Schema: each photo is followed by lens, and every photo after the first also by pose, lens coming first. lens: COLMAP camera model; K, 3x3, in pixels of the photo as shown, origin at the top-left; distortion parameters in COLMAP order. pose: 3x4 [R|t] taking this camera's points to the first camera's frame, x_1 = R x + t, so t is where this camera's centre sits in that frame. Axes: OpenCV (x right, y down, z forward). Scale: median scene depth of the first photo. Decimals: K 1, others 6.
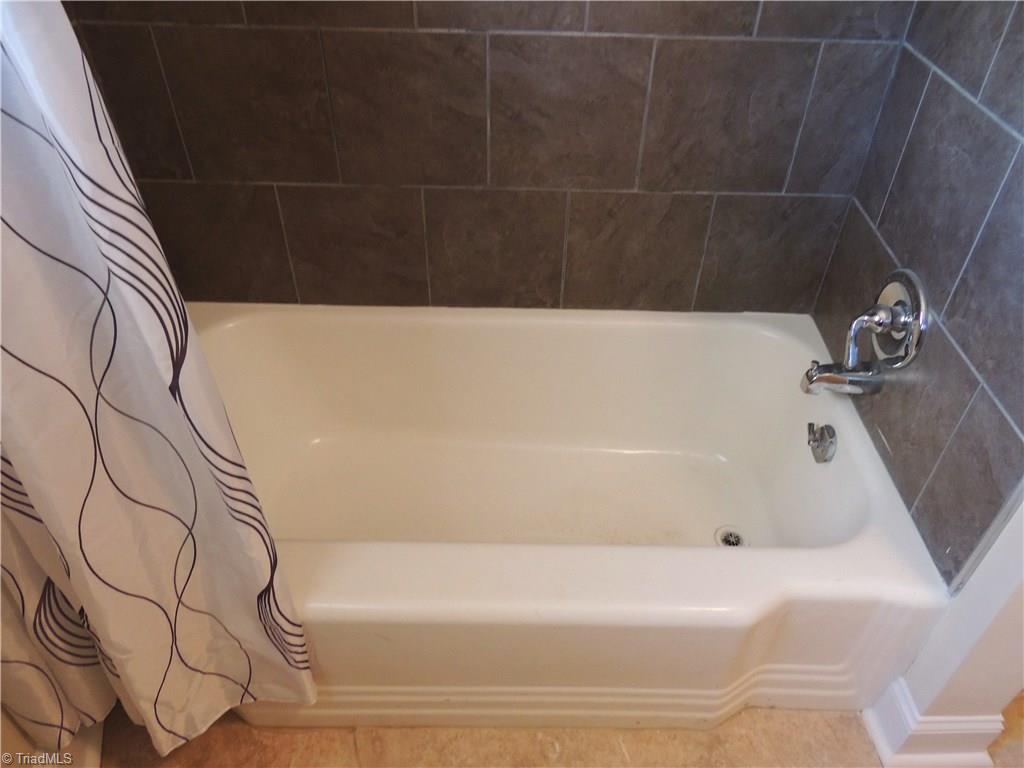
lens RADIAL K [[740.7, 0, 514.1], [0, 740.7, 388.0], [0, 0, 1]] dist [-0.001903, 0.002591]
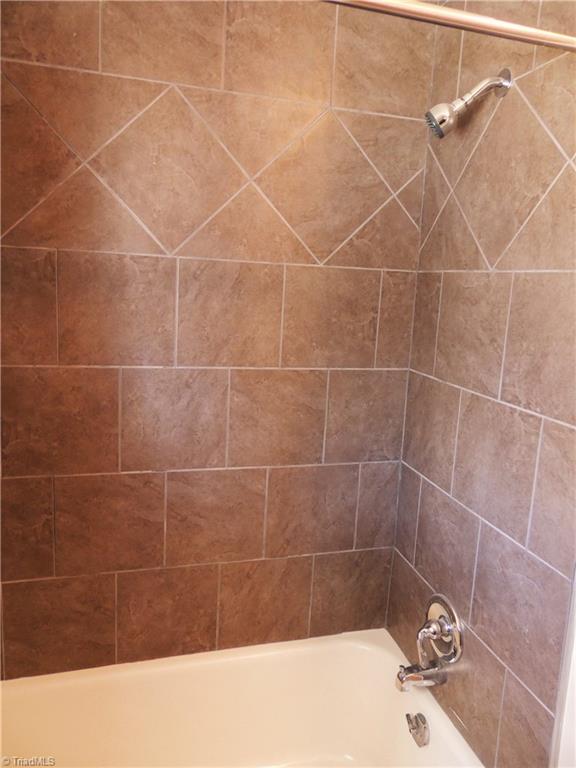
lens RADIAL K [[555.5, 0, 287.1], [0, 555.5, 383.8], [0, 0, 1]] dist [-0.001903, 0.002591]
pose [[0.959973, -0.017152, 0.279566, -0.107347], [0.154769, 0.864389, -0.478413, -0.027811], [-0.233448, 0.502532, 0.832444, -0.141155]]
